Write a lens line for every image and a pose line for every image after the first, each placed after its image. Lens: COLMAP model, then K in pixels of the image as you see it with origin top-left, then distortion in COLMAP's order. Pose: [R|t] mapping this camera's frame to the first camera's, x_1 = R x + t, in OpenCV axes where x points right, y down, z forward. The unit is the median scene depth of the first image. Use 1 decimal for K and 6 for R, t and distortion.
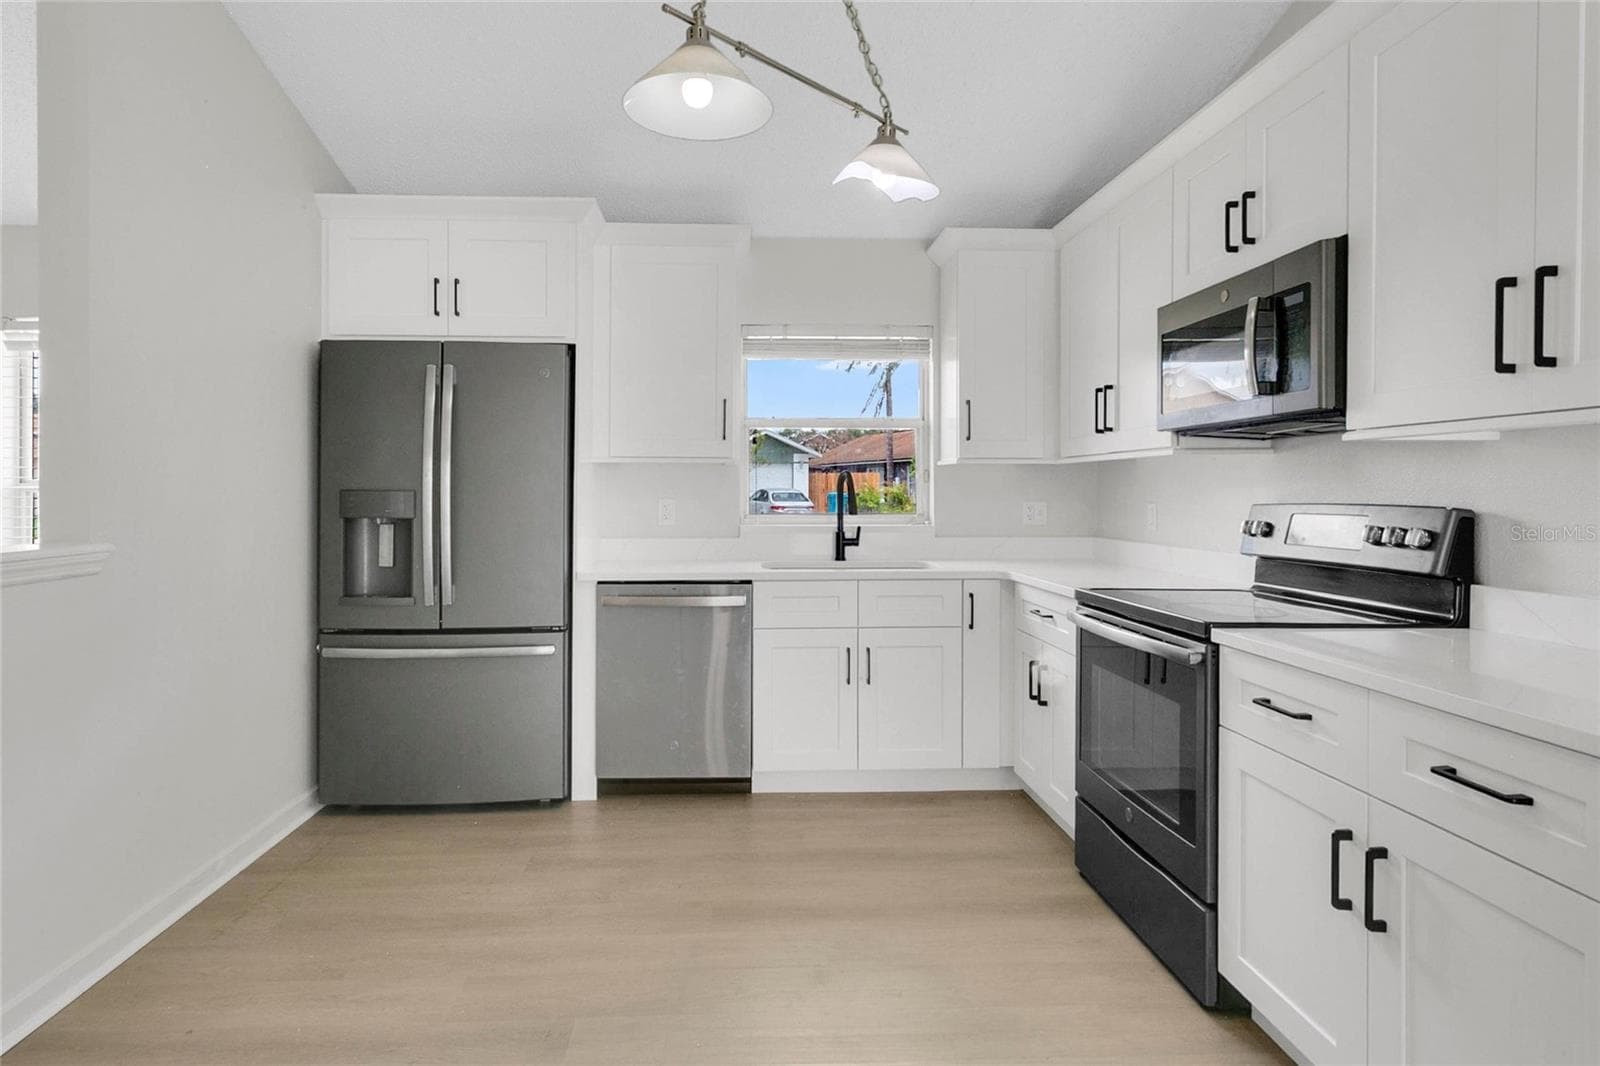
lens RADIAL K [[839.9, 0, 796.3], [0, 839.9, 502.2], [0, 0, 1]] dist [0.000389, 0.000102]
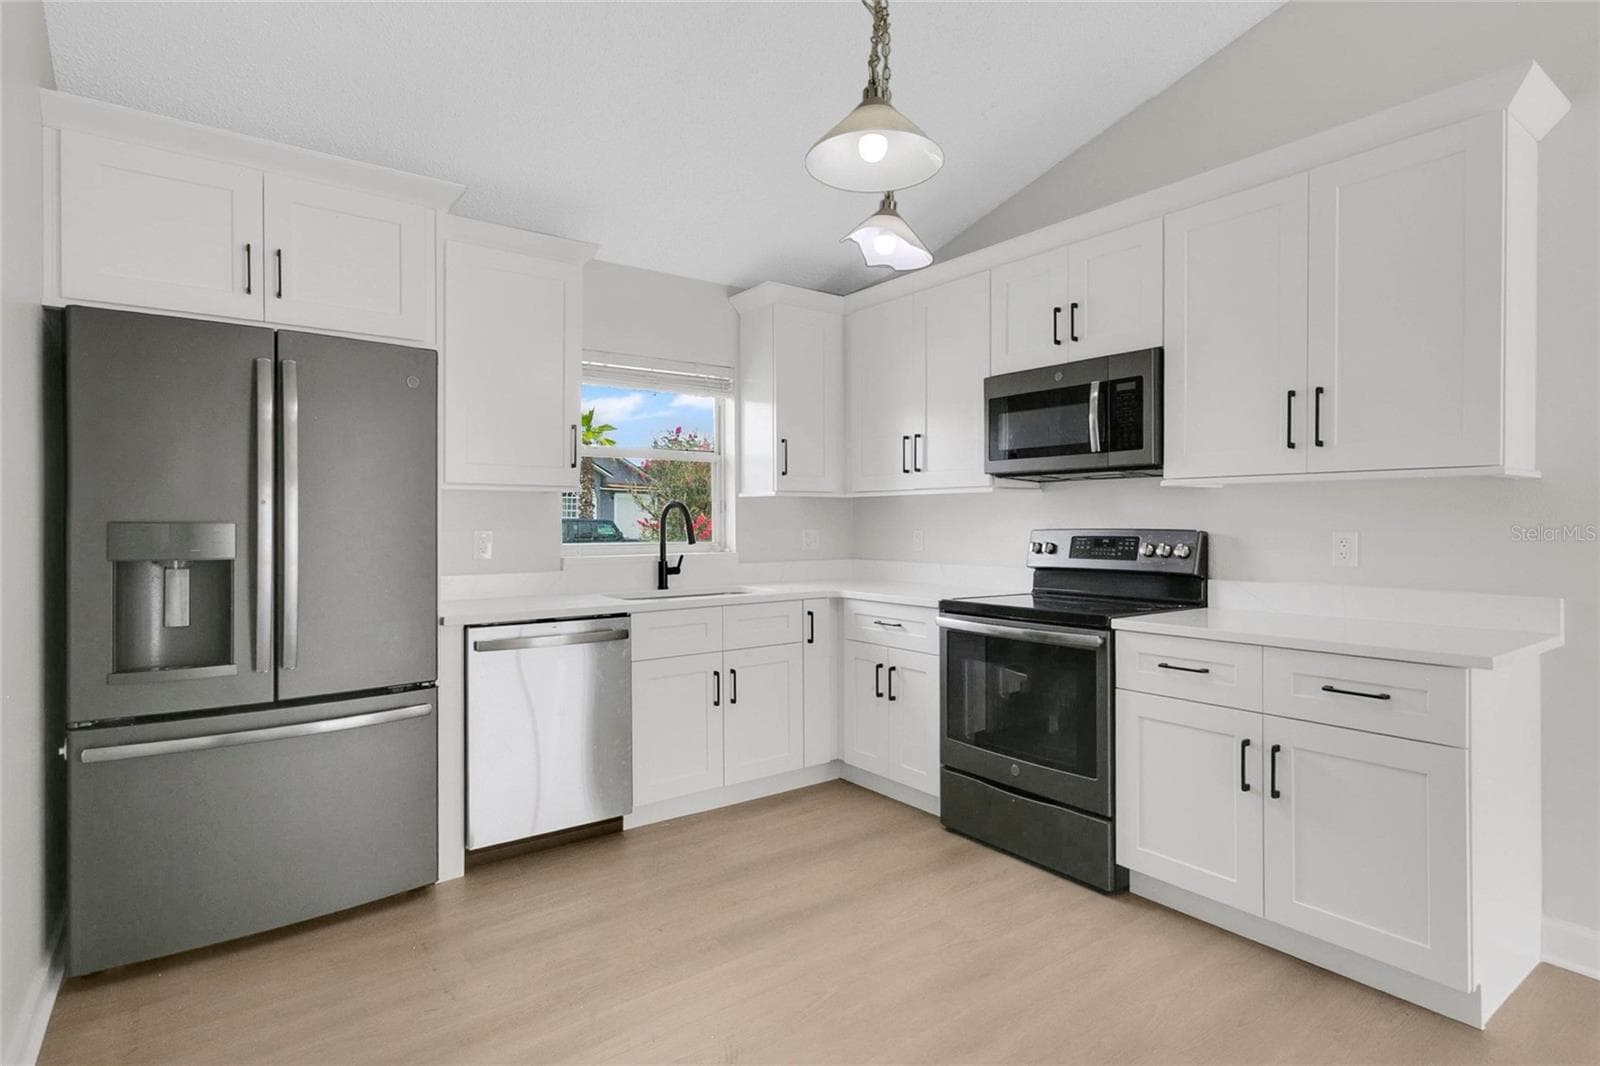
lens RADIAL K [[816.2, 0, 800.0], [0, 816.2, 533.0], [0, 0, 1]] dist [0.012957, 0.000475]
pose [[0.829783, -0.011440, 0.557969, -0.445851], [0.010058, 0.999934, 0.005544, -0.003409], [-0.557996, 0.001012, 0.829843, 0.105067]]
